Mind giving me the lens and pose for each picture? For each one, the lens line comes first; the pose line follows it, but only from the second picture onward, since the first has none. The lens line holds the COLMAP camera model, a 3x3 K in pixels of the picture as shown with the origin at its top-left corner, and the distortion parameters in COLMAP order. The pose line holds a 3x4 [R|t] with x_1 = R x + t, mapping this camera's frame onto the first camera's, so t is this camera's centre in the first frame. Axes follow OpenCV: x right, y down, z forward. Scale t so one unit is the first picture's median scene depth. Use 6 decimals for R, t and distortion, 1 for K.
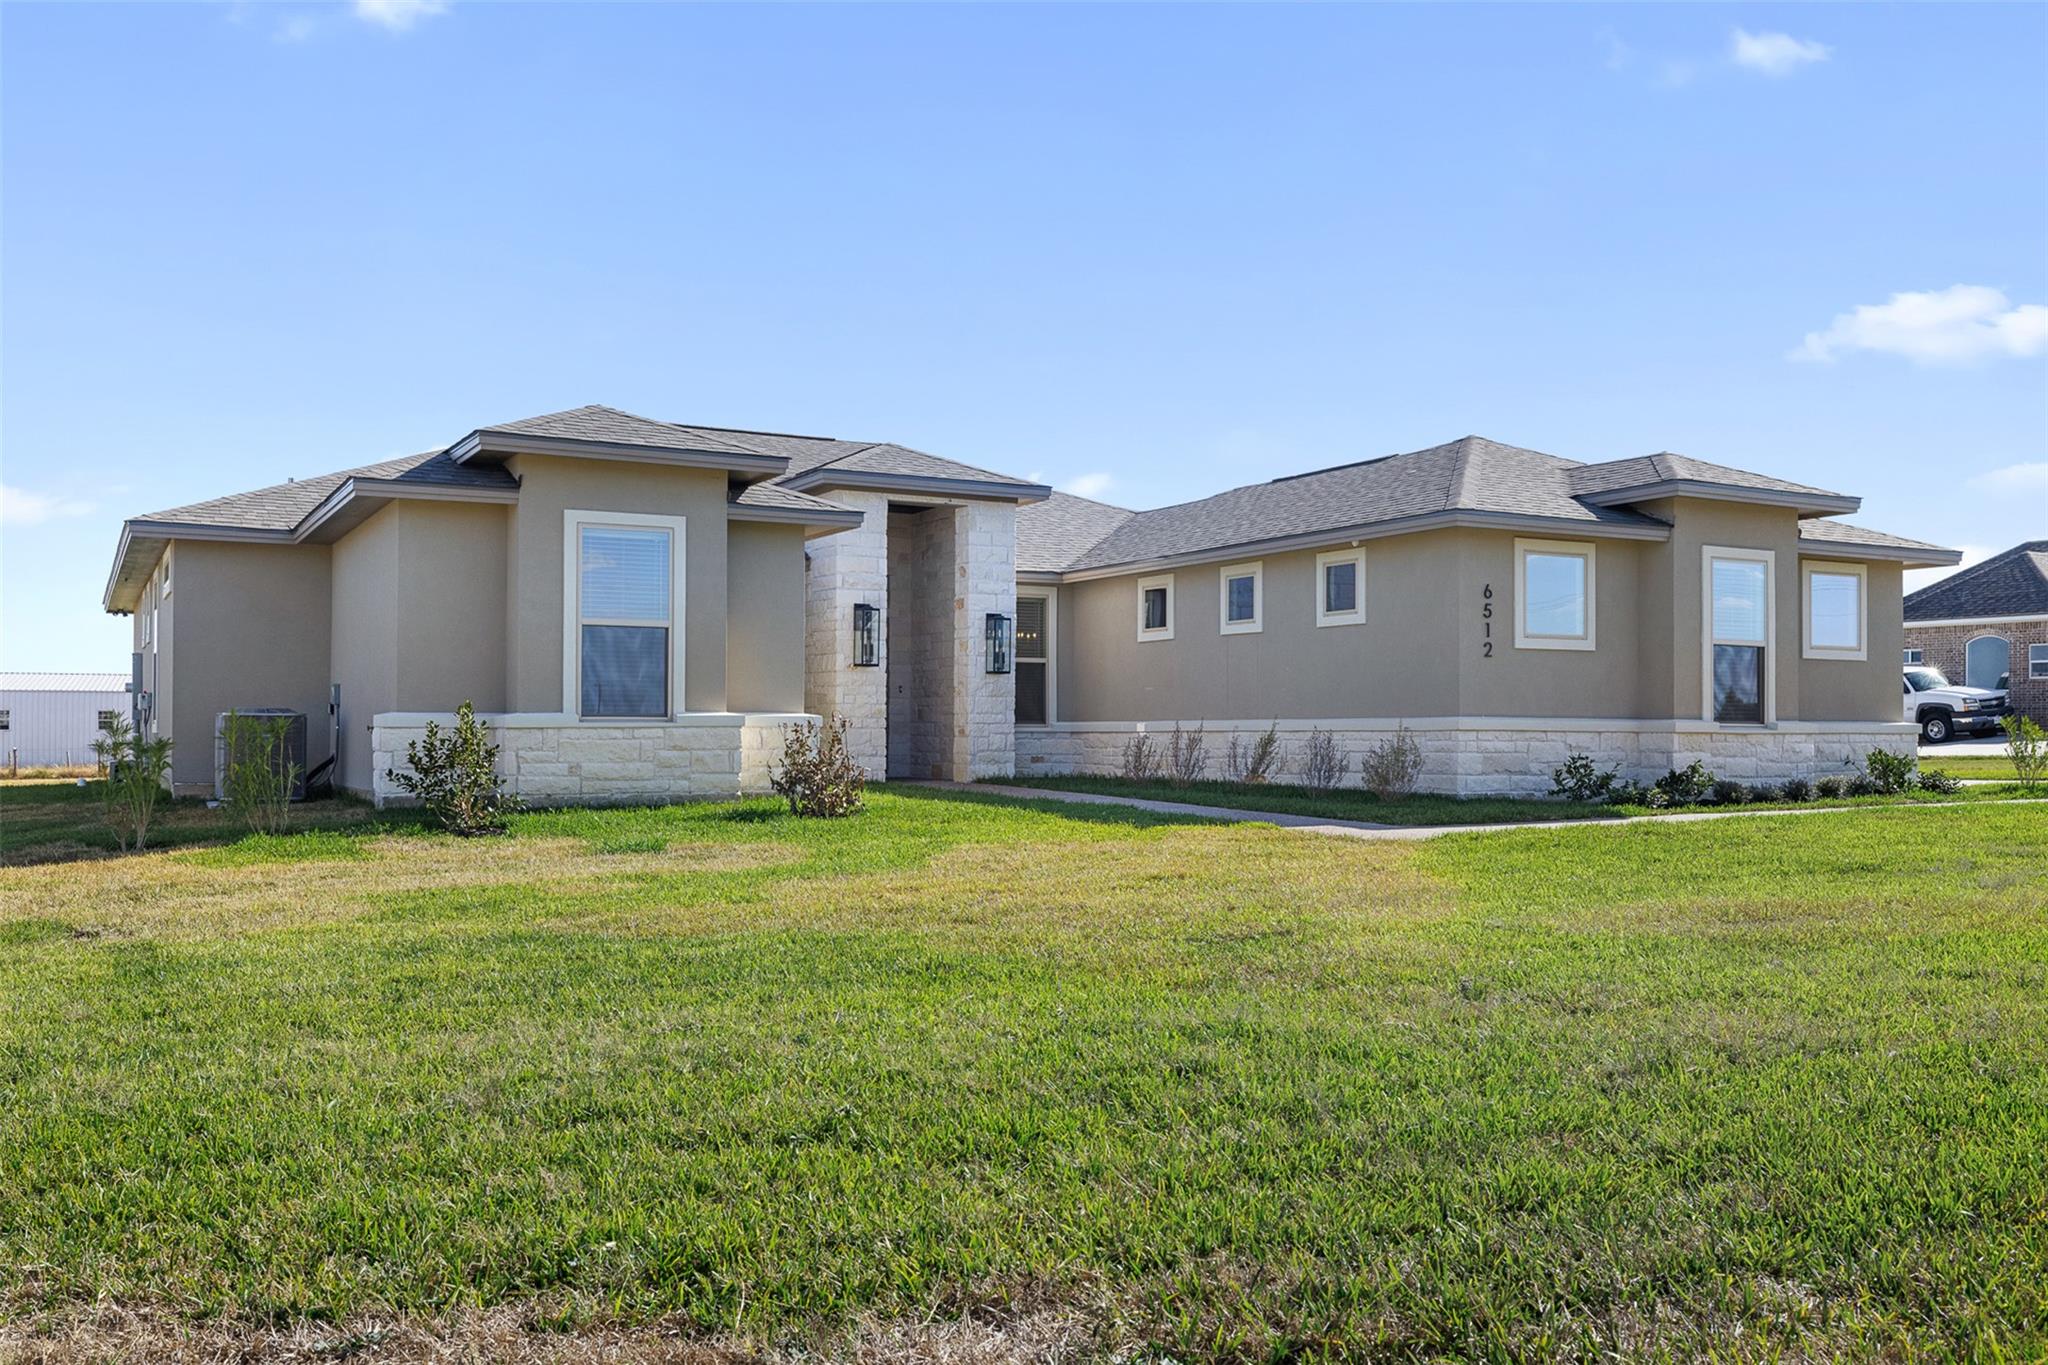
lens RADIAL K [[1742.9, 0, 1026.8], [0, 1742.9, 693.2], [0, 0, 1]] dist [0.003865, 0.002260]
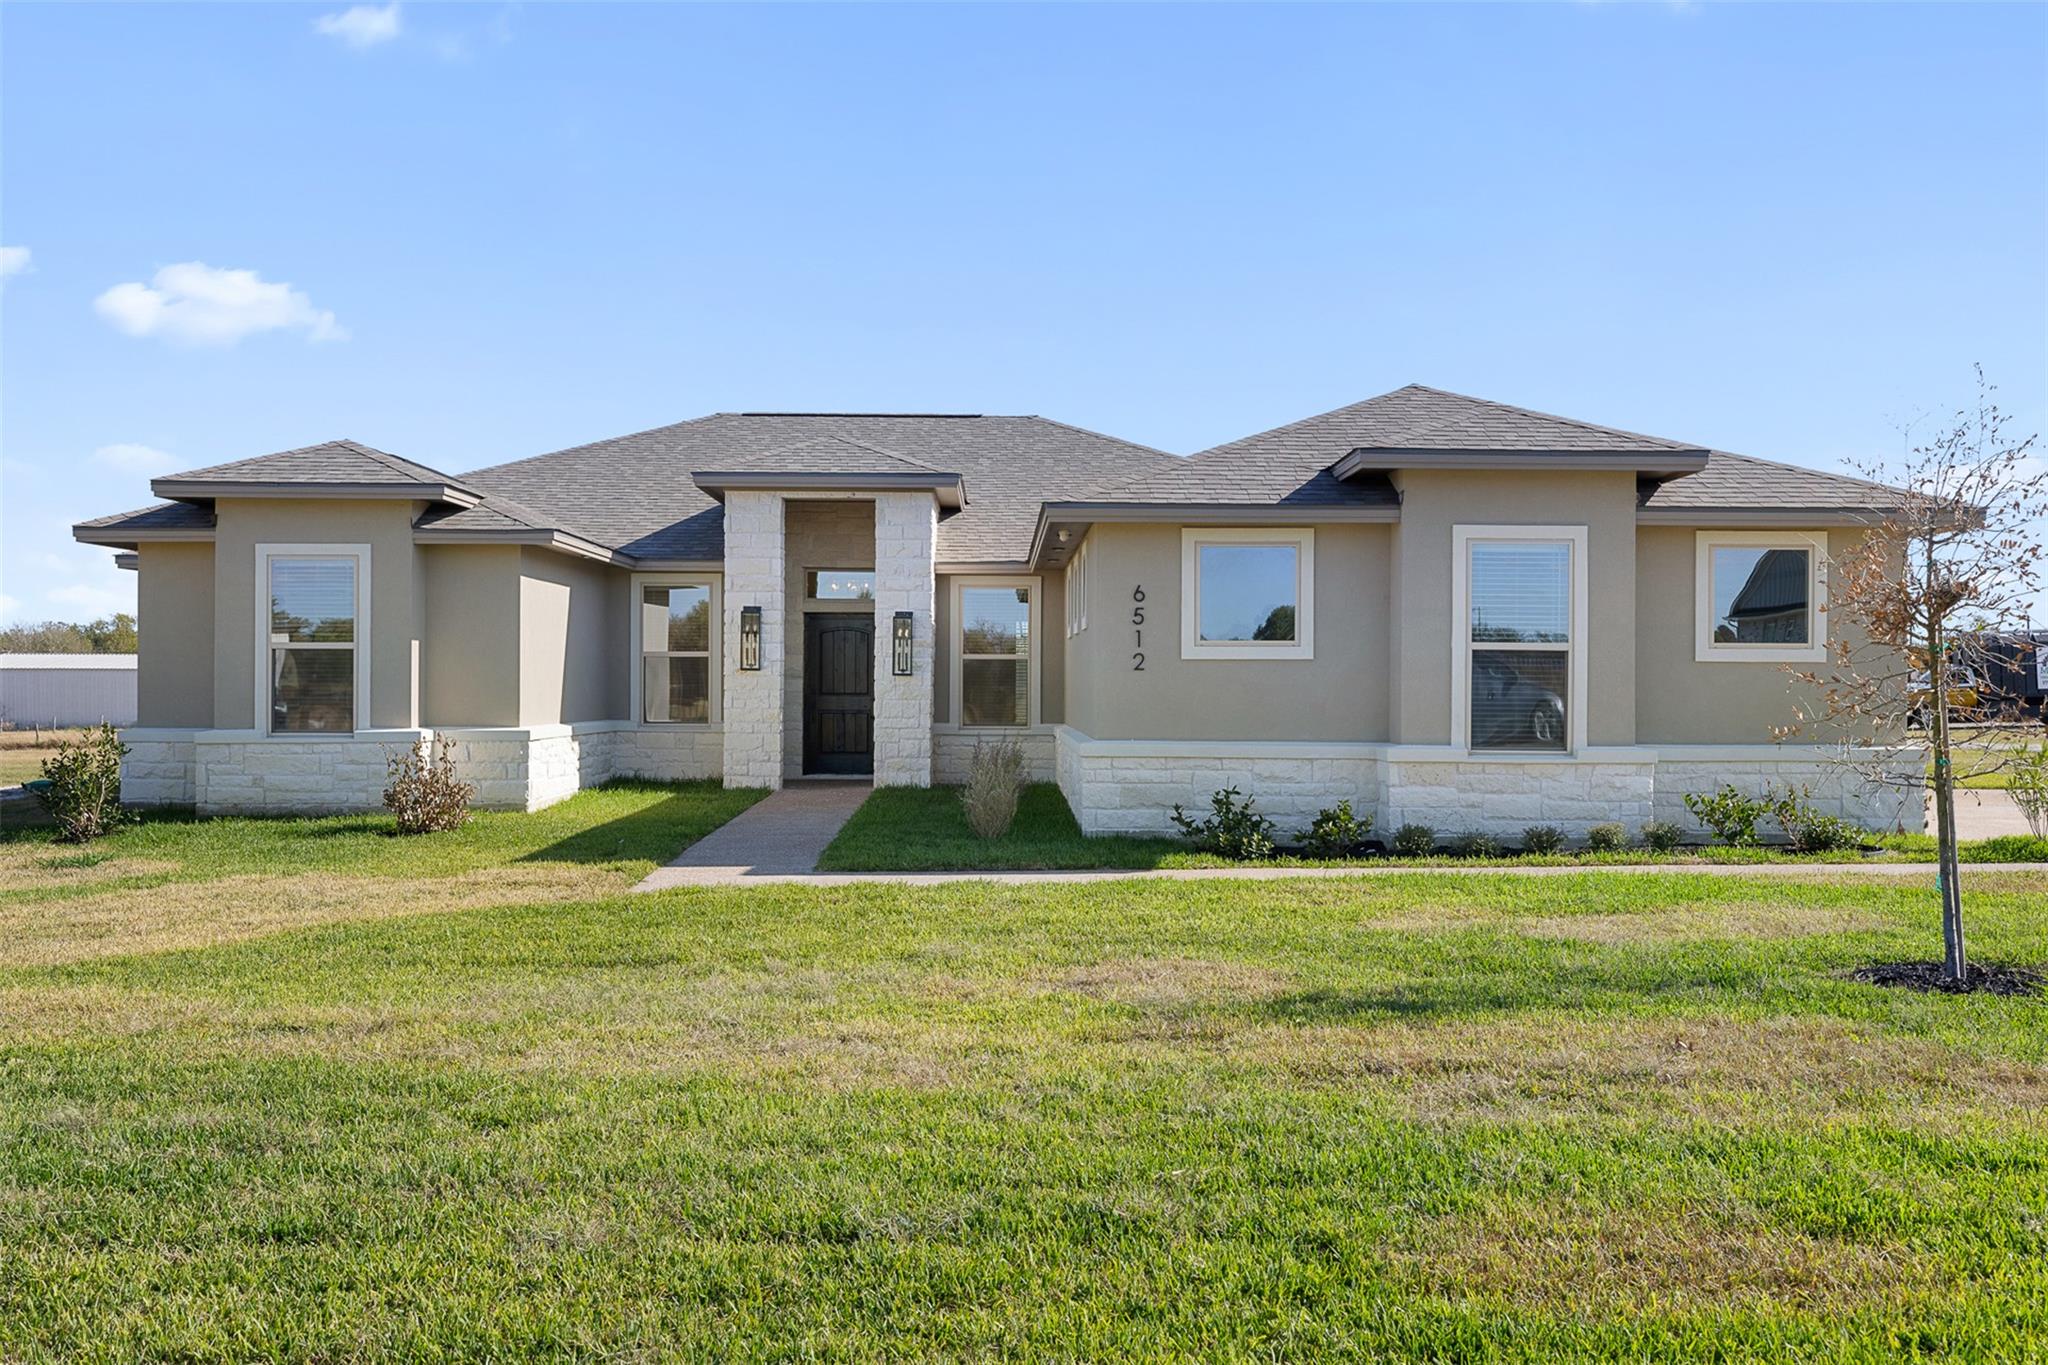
lens RADIAL K [[1944.7, 0, 1018.6], [0, 1944.7, 684.9], [0, 0, 1]] dist [-0.002110, 0.000000]
pose [[0.880225, 0.001626, -0.474554, 0.667891], [0.008608, 0.999775, 0.019392, -0.032882], [0.474478, -0.021154, 0.880013, 0.134221]]
